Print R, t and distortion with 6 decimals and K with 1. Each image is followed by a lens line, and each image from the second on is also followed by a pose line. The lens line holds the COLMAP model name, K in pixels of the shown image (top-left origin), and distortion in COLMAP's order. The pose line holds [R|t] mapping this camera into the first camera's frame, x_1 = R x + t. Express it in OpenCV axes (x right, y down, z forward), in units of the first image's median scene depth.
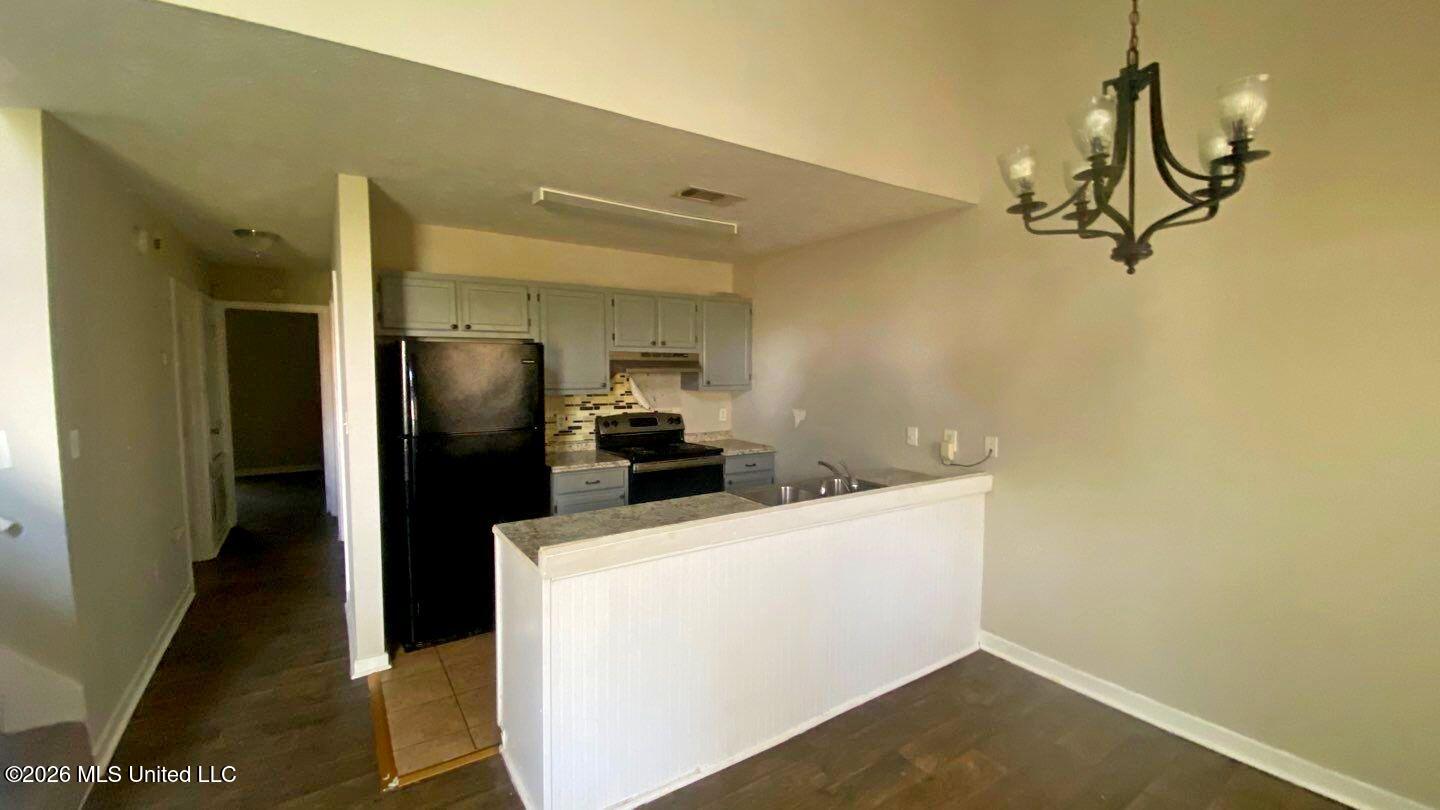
lens RADIAL K [[575.9, 0, 715.5], [0, 575.9, 408.5], [0, 0, 1]] dist [0.030038, -0.037871]
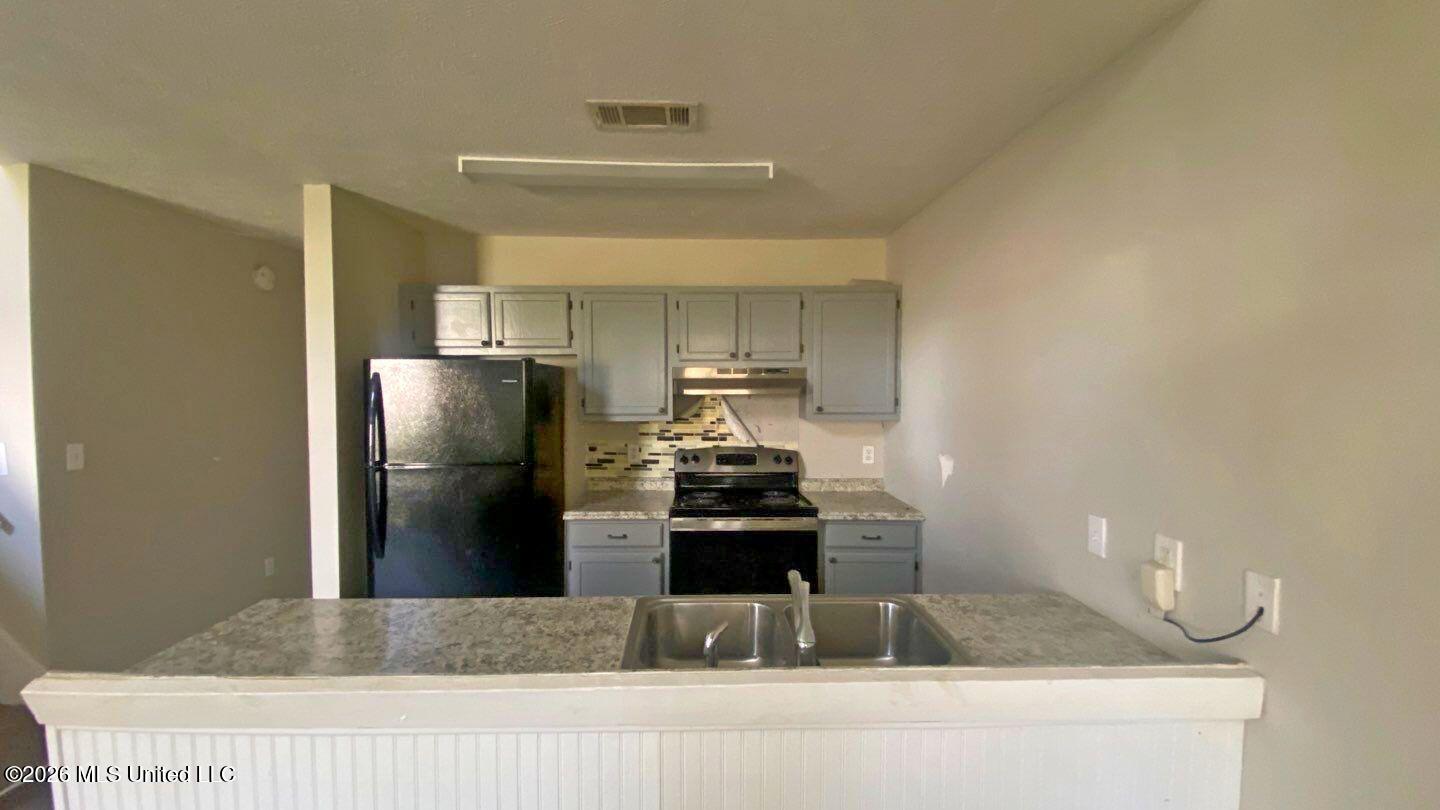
lens RADIAL K [[575.9, 0, 715.5], [0, 575.9, 408.5], [0, 0, 1]] dist [0.030038, -0.037871]
pose [[0.843423, 0.018449, -0.536933, 0.268965], [-0.036577, 0.999063, -0.023128, -0.026223], [0.536003, 0.039146, 0.843308, 0.356551]]
